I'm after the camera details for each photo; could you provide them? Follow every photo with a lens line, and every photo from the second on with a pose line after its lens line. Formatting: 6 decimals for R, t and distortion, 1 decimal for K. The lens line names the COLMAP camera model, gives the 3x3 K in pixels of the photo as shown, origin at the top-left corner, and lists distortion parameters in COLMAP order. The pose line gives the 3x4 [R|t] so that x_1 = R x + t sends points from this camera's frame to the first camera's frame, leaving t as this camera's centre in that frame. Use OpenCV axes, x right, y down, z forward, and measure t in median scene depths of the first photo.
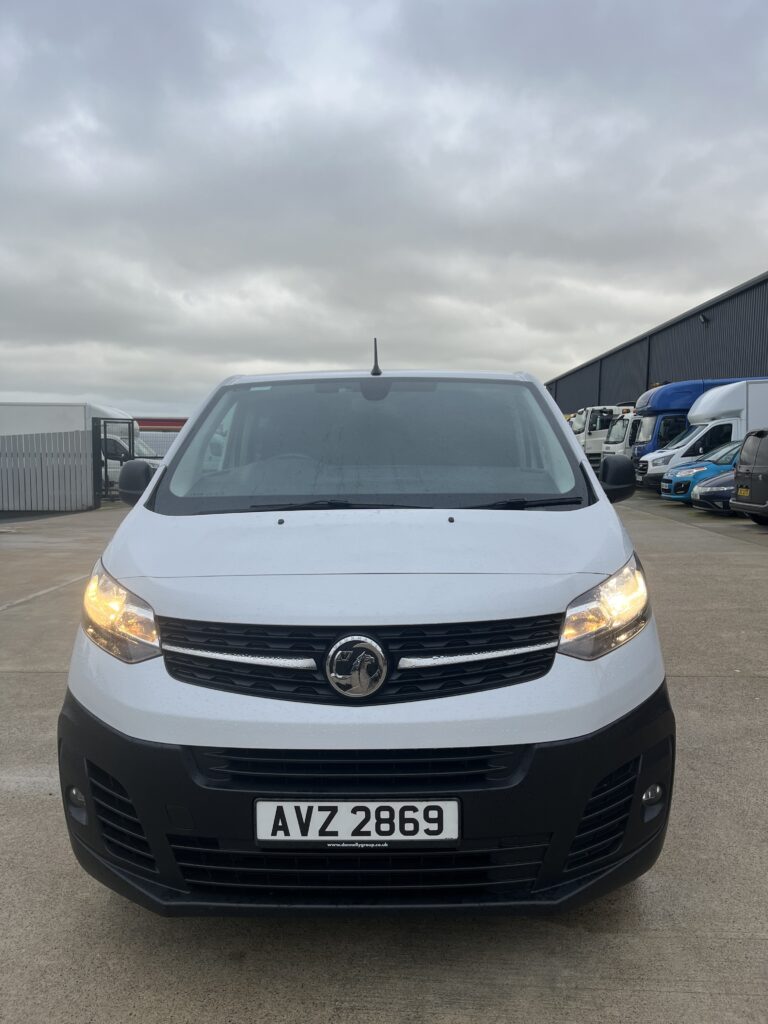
lens RADIAL K [[782.7, 0, 316.8], [0, 782.7, 543.0], [0, 0, 1]] dist [0.044121, -0.061867]
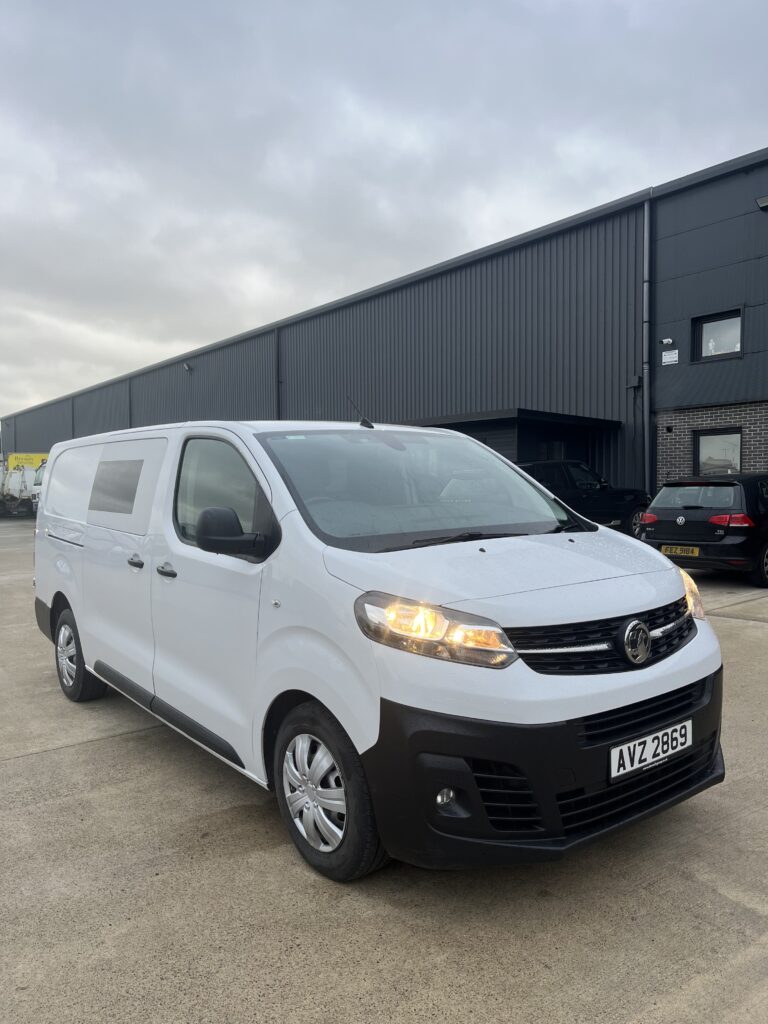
lens RADIAL K [[782.7, 0, 376.9], [0, 782.7, 516.4], [0, 0, 1]] dist [0.044121, -0.061867]
pose [[0.768523, -0.033174, 0.638961, -1.249214], [0.082993, 0.995387, -0.048142, -0.044155], [-0.634416, 0.090028, 0.767731, 0.165746]]
